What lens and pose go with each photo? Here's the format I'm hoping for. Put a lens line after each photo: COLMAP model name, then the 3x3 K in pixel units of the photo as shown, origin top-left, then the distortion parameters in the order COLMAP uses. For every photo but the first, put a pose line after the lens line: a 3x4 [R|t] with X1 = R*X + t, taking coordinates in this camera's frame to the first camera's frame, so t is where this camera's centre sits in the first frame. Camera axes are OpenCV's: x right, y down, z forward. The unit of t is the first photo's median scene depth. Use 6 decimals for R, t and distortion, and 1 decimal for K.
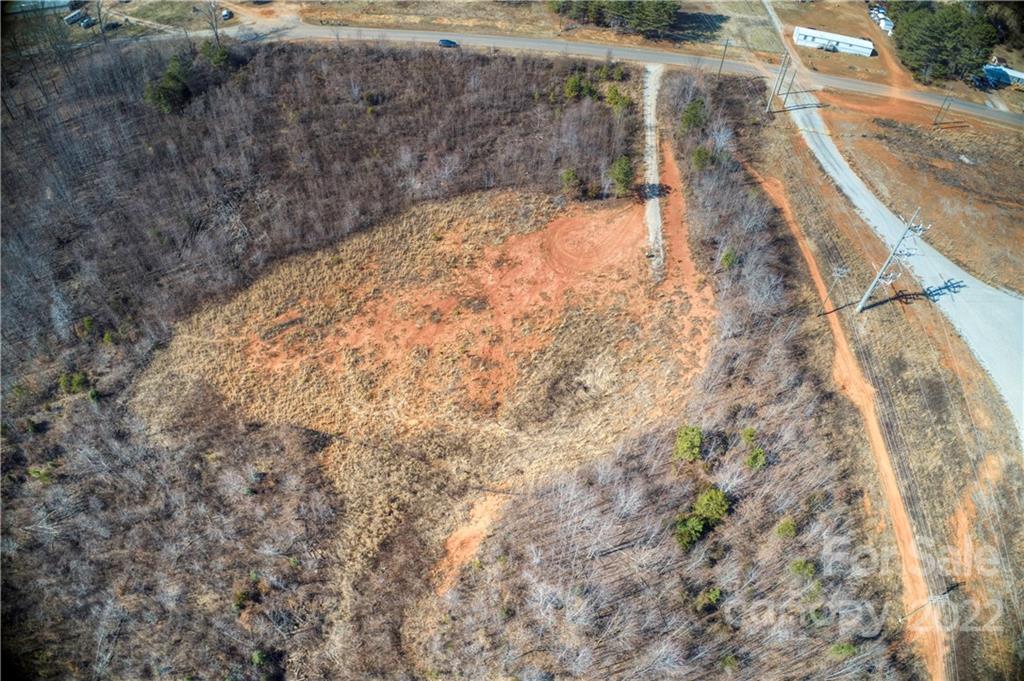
lens RADIAL K [[689.1, 0, 516.7], [0, 689.1, 345.0], [0, 0, 1]] dist [-0.240939, 0.057327]
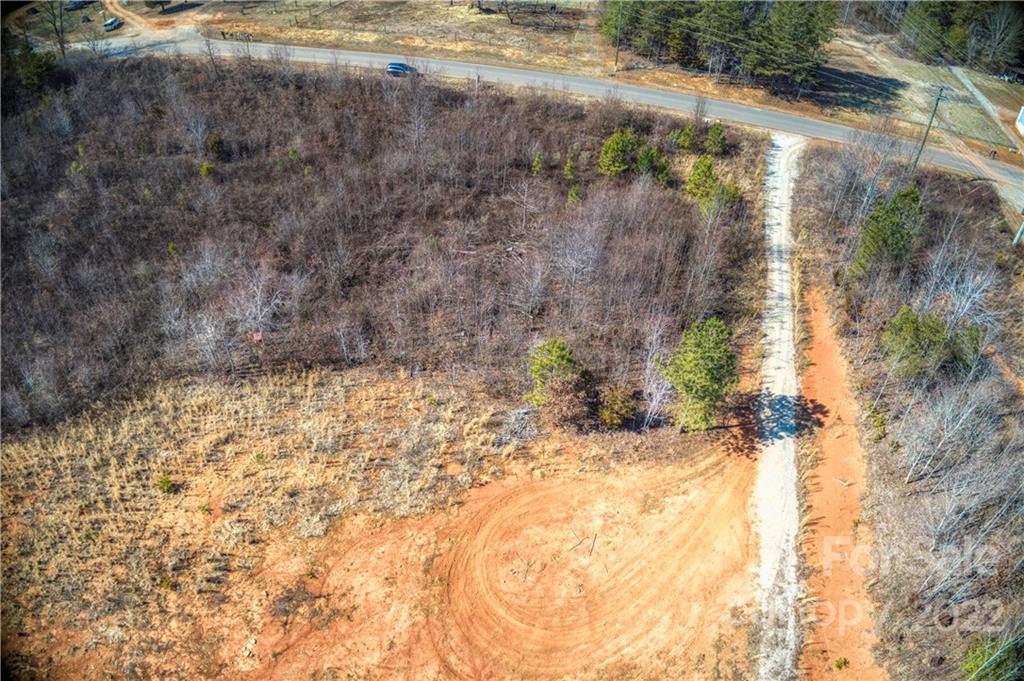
lens RADIAL K [[689.1, 0, 515.4], [0, 689.1, 331.6], [0, 0, 1]] dist [-0.240939, 0.057327]
pose [[0.985762, 0.111816, -0.125577, 0.094753], [-0.135091, 0.971348, -0.195535, -0.176654], [0.100115, 0.209716, 0.972623, 0.598040]]
